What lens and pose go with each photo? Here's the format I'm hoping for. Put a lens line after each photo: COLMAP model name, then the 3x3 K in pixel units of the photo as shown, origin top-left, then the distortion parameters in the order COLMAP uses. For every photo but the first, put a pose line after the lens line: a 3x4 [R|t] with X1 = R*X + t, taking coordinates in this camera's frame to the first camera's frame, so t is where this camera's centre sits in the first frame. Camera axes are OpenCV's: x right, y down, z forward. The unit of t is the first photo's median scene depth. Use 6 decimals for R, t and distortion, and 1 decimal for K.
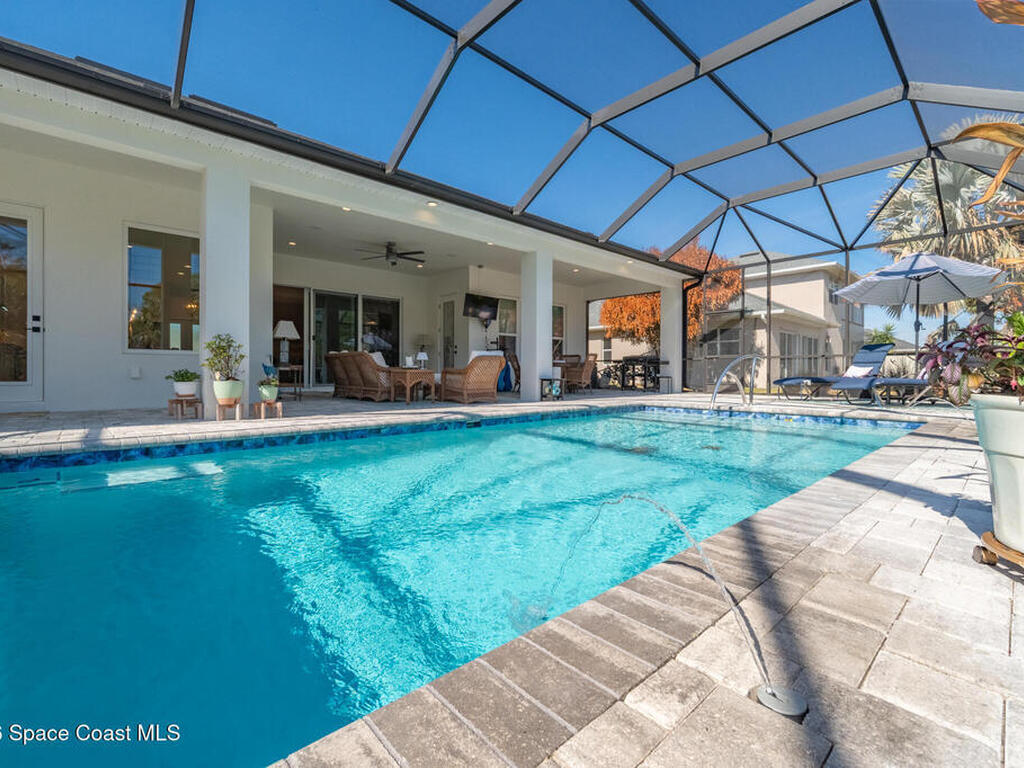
lens RADIAL K [[463.9, 0, 486.7], [0, 463.9, 348.0], [0, 0, 1]] dist [-0.002973, 0.000022]
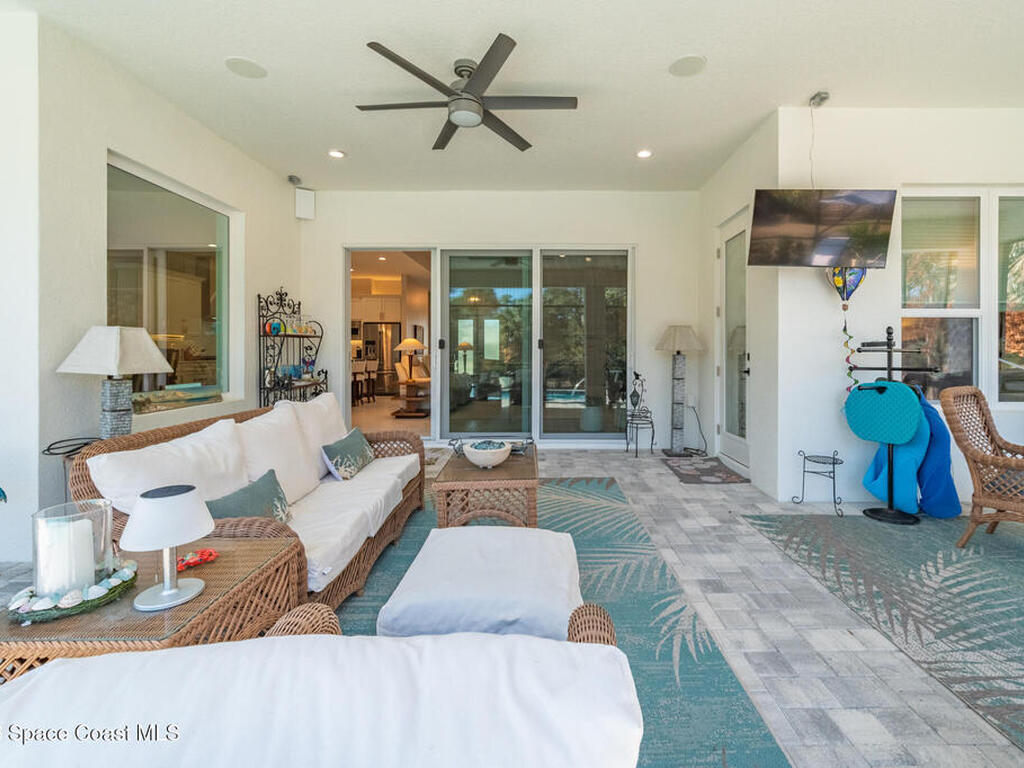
lens RADIAL K [[470.8, 0, 512.2], [0, 470.8, 358.4], [0, 0, 1]] dist [-0.002689, -0.000975]
pose [[0.755428, 0.003117, -0.655224, 0.054412], [0.033618, 0.998487, 0.043509, -0.034782], [0.654369, -0.054895, 0.754181, 0.908665]]
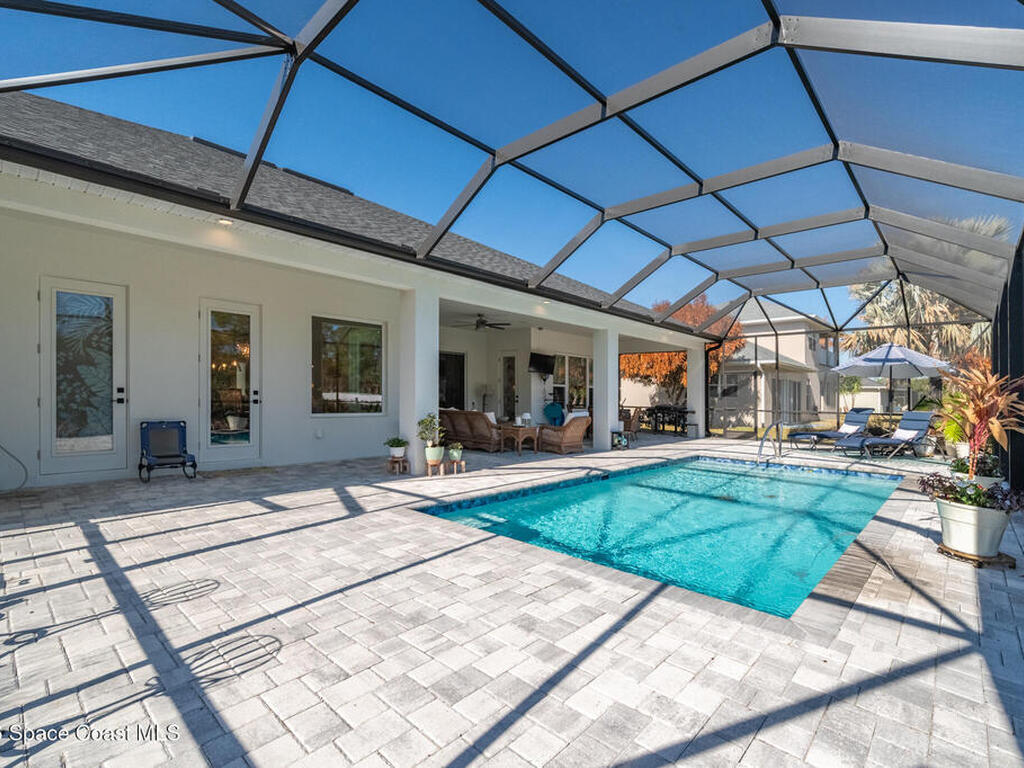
lens RADIAL K [[470.8, 0, 512.2], [0, 470.8, 358.4], [0, 0, 1]] dist [-0.002689, -0.000975]
pose [[0.995721, 0.018085, 0.090626, -0.280724], [-0.015412, 0.999428, -0.030105, -0.093761], [-0.091119, 0.028579, 0.995430, -0.256314]]
